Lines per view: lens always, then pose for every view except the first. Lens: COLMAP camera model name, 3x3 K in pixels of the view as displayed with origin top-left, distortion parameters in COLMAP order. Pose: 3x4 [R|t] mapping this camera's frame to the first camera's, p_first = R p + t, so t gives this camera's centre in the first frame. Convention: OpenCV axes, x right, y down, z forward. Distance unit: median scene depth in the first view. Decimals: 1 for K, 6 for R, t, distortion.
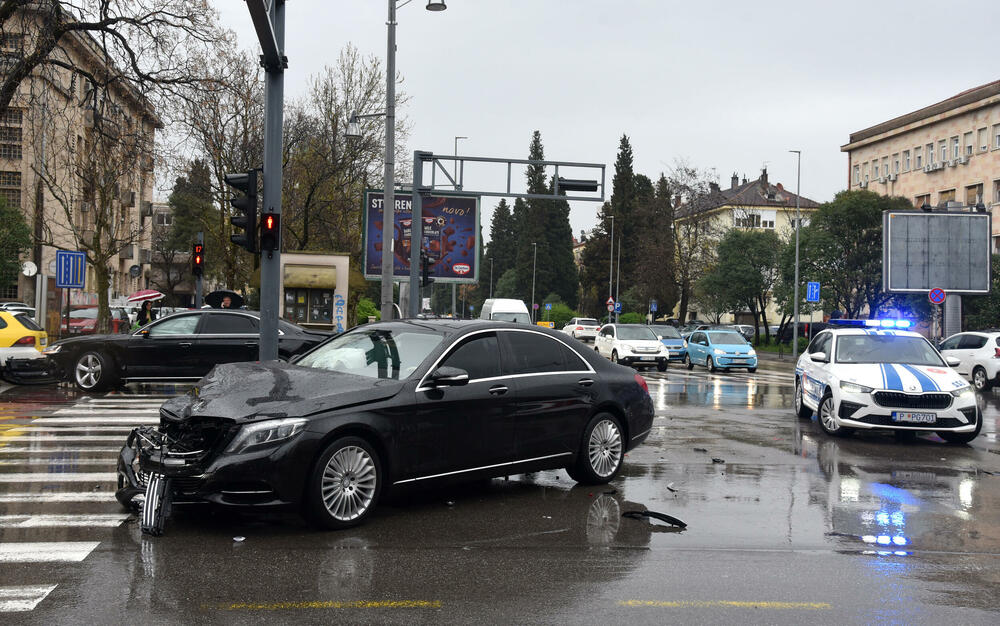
lens RADIAL K [[1050.3, 0, 473.8], [0, 1050.3, 313.8], [0, 0, 1]] dist [0.056546, 0.127755]
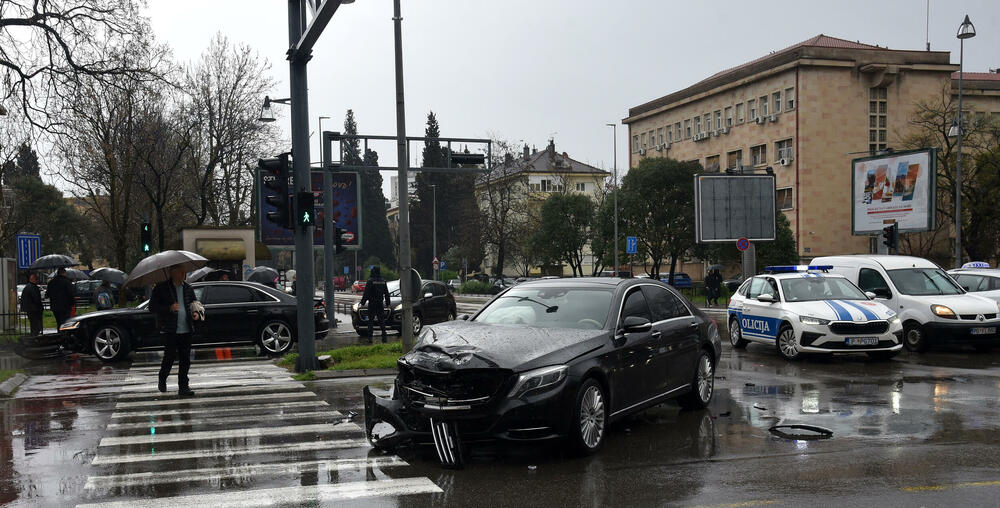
lens RADIAL K [[945.0, 0, 433.8], [0, 945.0, 316.2], [0, 0, 1]] dist [0.013845, 0.021267]
pose [[0.986971, -0.051153, 0.152550, -0.205960], [0.044365, 0.997882, 0.047580, -0.006284], [-0.154661, -0.040192, 0.987150, -0.016918]]
